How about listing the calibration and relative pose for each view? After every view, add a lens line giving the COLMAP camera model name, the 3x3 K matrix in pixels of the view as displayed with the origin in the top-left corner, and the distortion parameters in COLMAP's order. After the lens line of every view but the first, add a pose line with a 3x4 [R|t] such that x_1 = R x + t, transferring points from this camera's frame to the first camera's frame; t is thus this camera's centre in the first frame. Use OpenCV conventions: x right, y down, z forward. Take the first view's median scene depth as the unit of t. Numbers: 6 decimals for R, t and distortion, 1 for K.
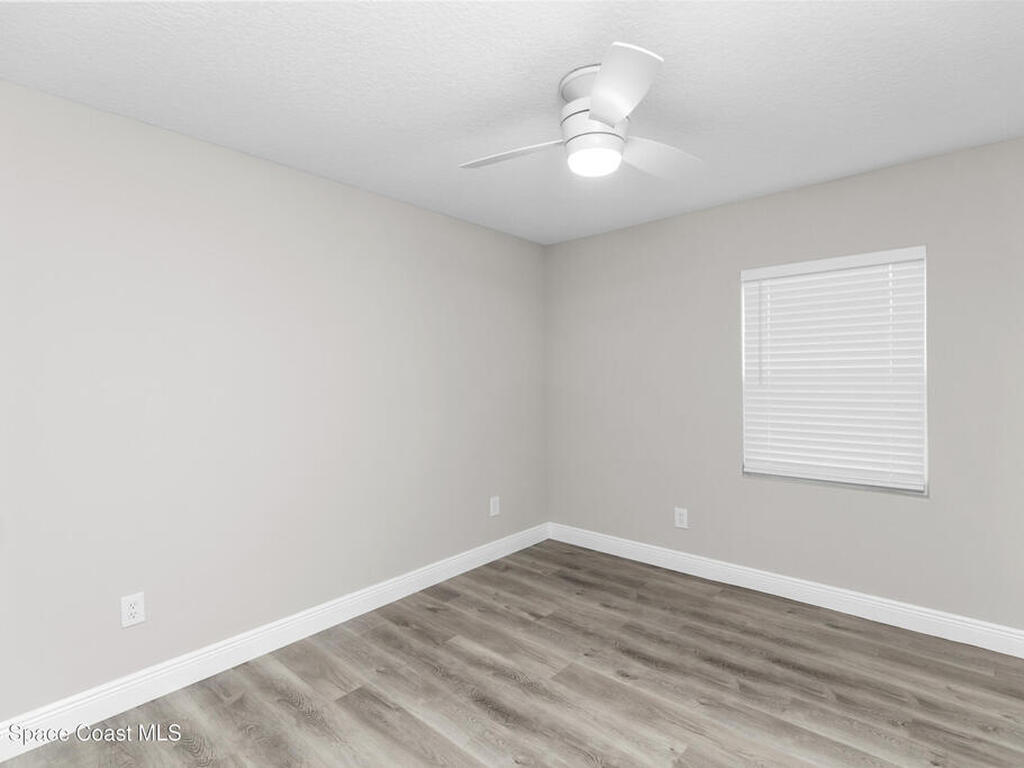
lens RADIAL K [[548.3, 0, 515.7], [0, 548.3, 385.7], [0, 0, 1]] dist [0.004409, 0.001564]
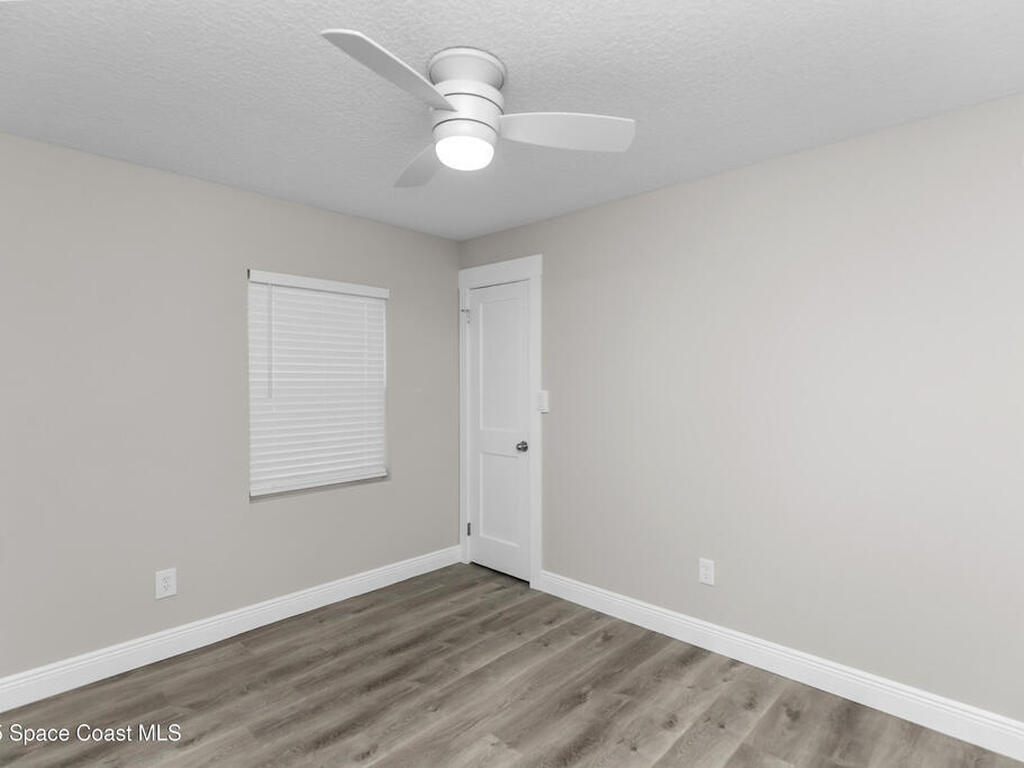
lens RADIAL K [[548.3, 0, 515.5], [0, 548.3, 379.9], [0, 0, 1]] dist [0.004409, 0.001564]
pose [[-0.003182, 0.013670, 0.999902, -0.570513], [0.020685, 0.999694, -0.013601, -0.011955], [-0.999781, 0.020640, -0.003463, 0.702689]]
